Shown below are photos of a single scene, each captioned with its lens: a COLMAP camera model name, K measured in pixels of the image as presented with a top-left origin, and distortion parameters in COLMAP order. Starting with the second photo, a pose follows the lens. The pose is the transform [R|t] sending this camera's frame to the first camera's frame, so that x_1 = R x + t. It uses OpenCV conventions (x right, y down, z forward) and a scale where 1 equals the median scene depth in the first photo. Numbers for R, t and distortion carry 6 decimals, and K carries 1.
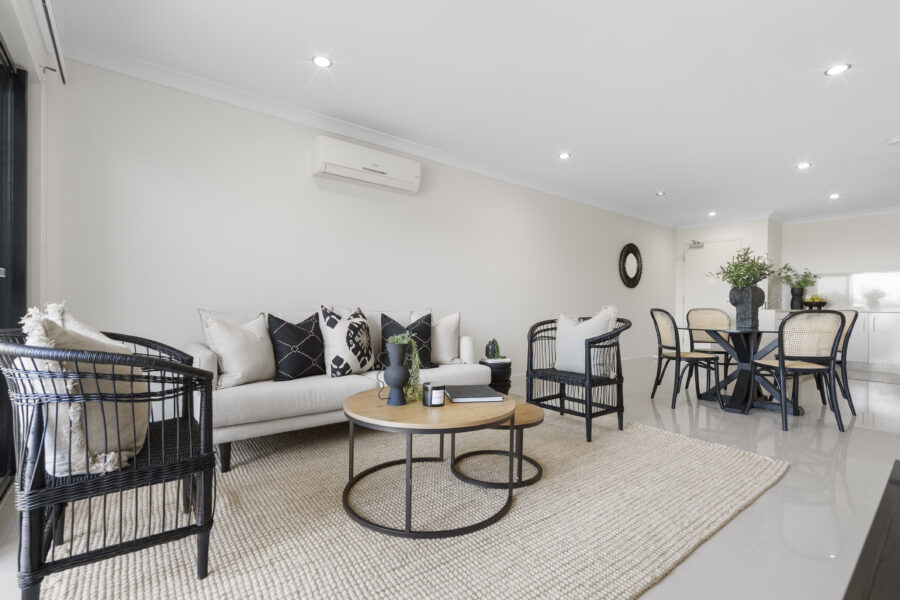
lens RADIAL K [[415.5, 0, 450.8], [0, 415.5, 302.4], [0, 0, 1]] dist [0.008852, -0.000512]
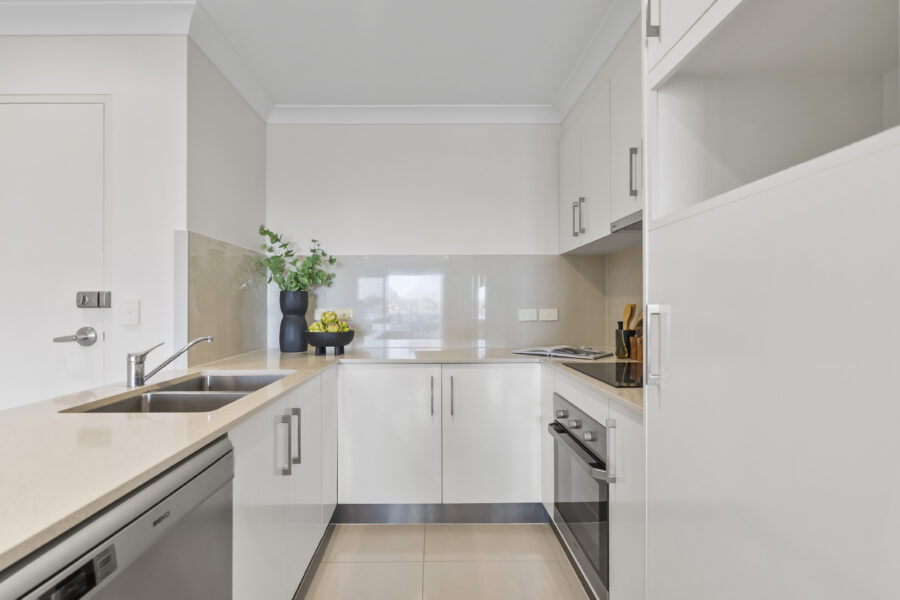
lens RADIAL K [[415.5, 0, 448.9], [0, 415.5, 301.3], [0, 0, 1]] dist [0.008852, -0.000512]
pose [[0.604456, -0.009415, 0.796583, 0.630050], [0.008264, 0.999950, 0.005548, -0.027155], [-0.796596, 0.003229, 0.604504, 0.684132]]
